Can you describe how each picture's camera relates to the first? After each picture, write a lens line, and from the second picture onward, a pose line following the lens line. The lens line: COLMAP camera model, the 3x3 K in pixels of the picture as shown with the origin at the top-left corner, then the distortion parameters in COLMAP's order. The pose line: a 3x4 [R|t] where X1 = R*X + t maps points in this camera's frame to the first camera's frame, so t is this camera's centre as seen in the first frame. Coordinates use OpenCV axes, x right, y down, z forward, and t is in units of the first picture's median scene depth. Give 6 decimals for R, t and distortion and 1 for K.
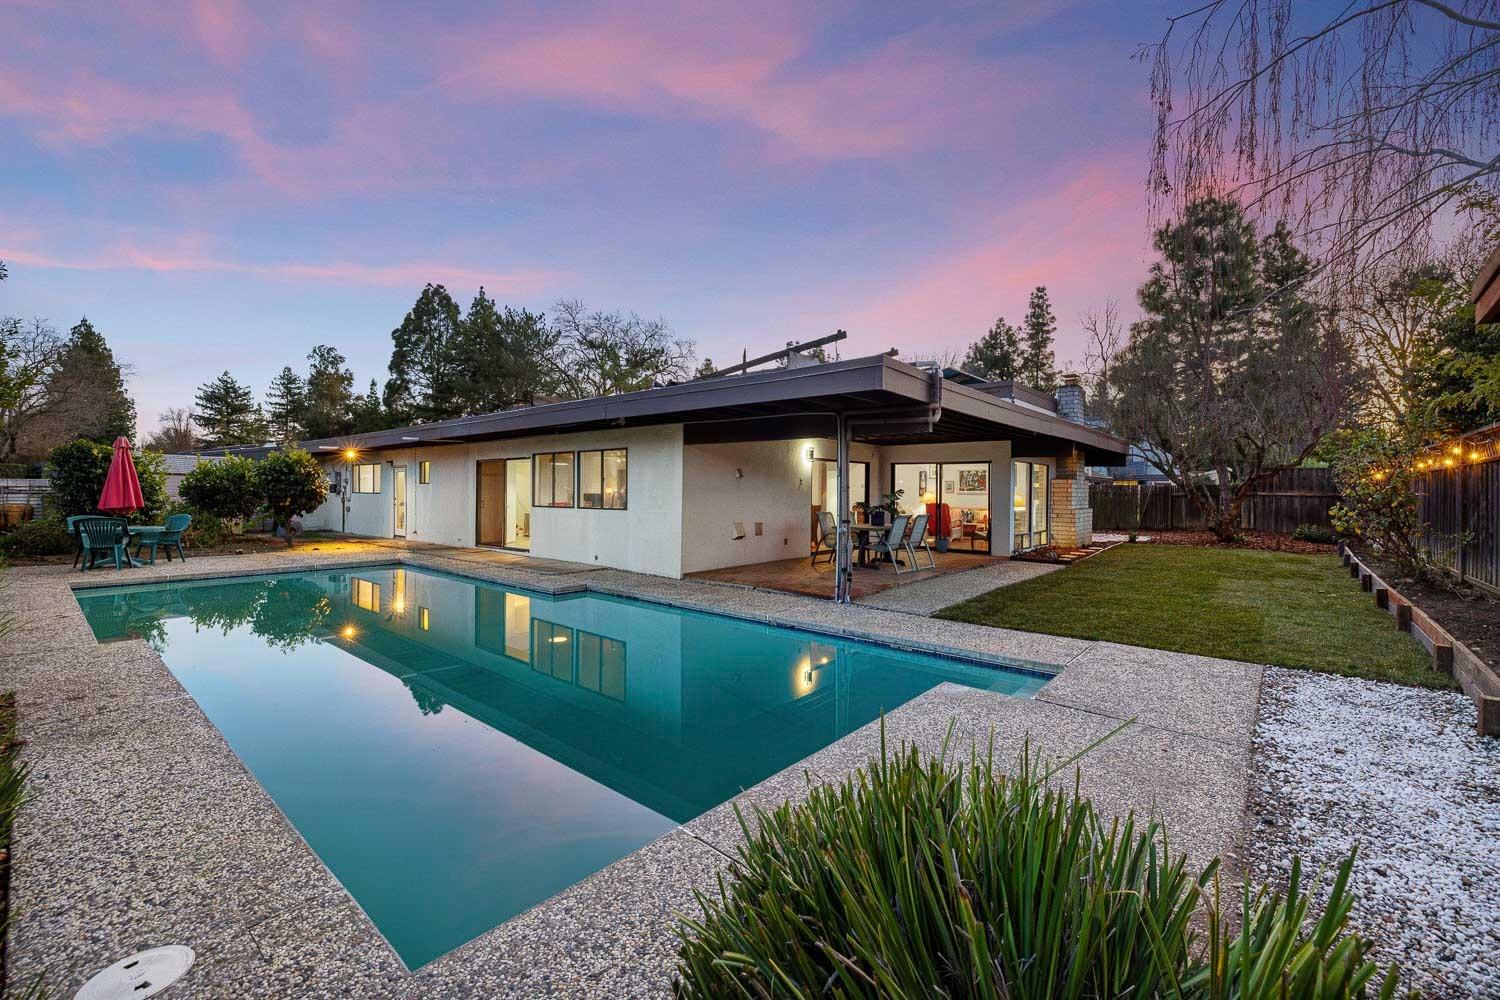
lens RADIAL K [[630.4, 0, 755.5], [0, 630.4, 491.0], [0, 0, 1]] dist [0.000673, -0.000293]
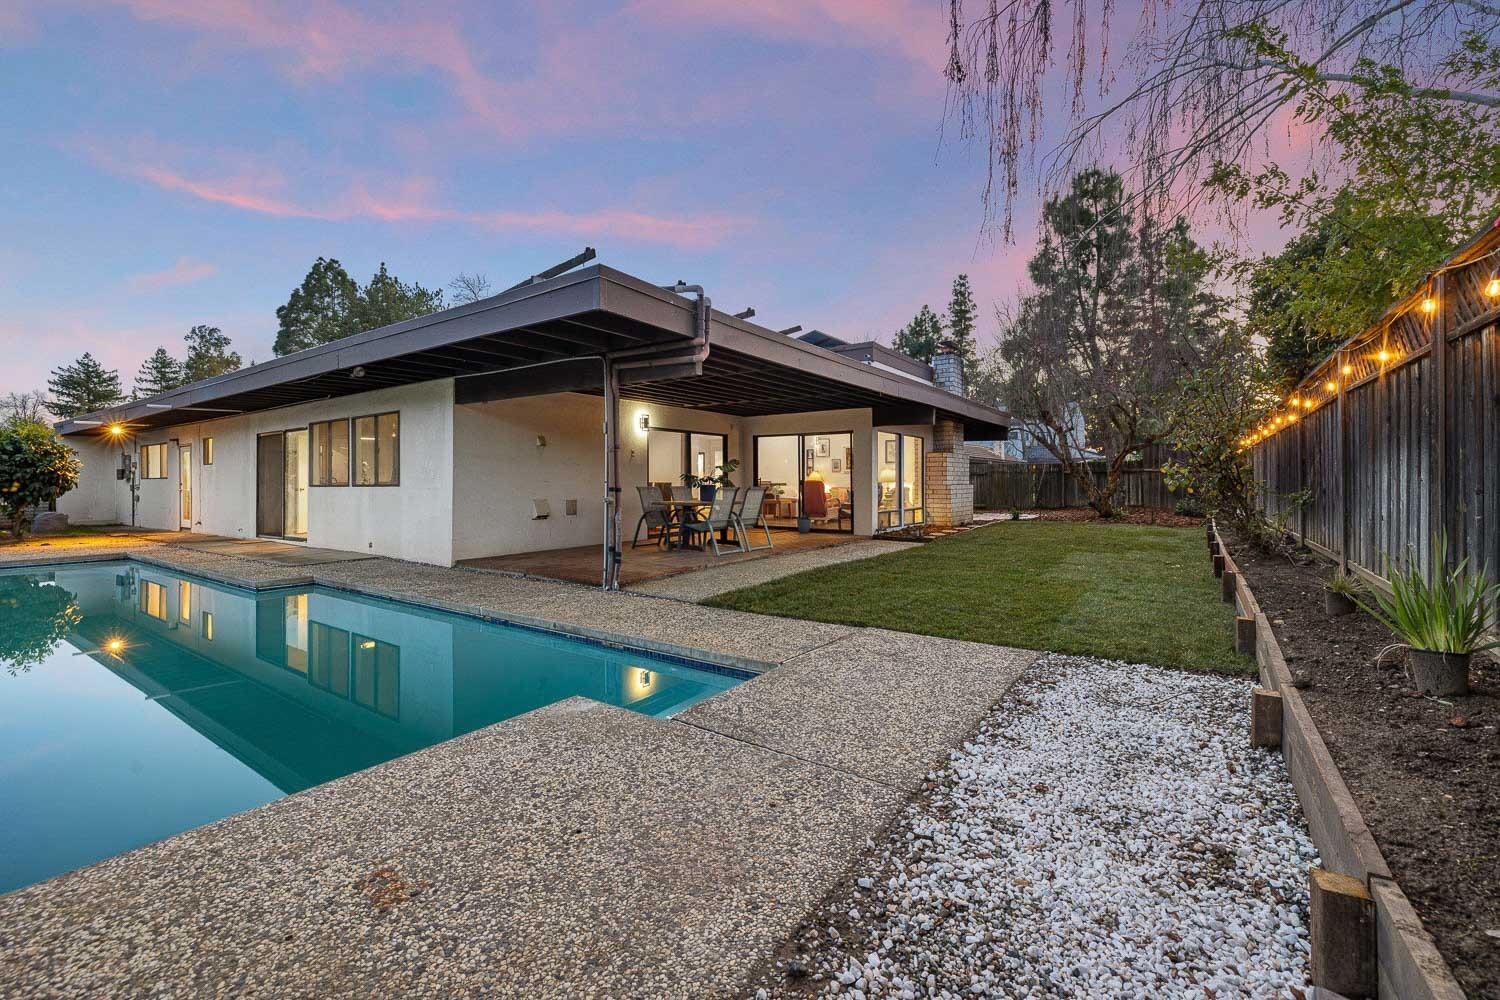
lens RADIAL K [[630.4, 0, 774.6], [0, 630.4, 479.3], [0, 0, 1]] dist [0.000673, -0.000293]
pose [[0.994646, -0.010573, 0.102796, 0.155579], [0.011351, 0.999911, -0.006990, 0.025378], [-0.102713, 0.008119, 0.994678, 0.100601]]
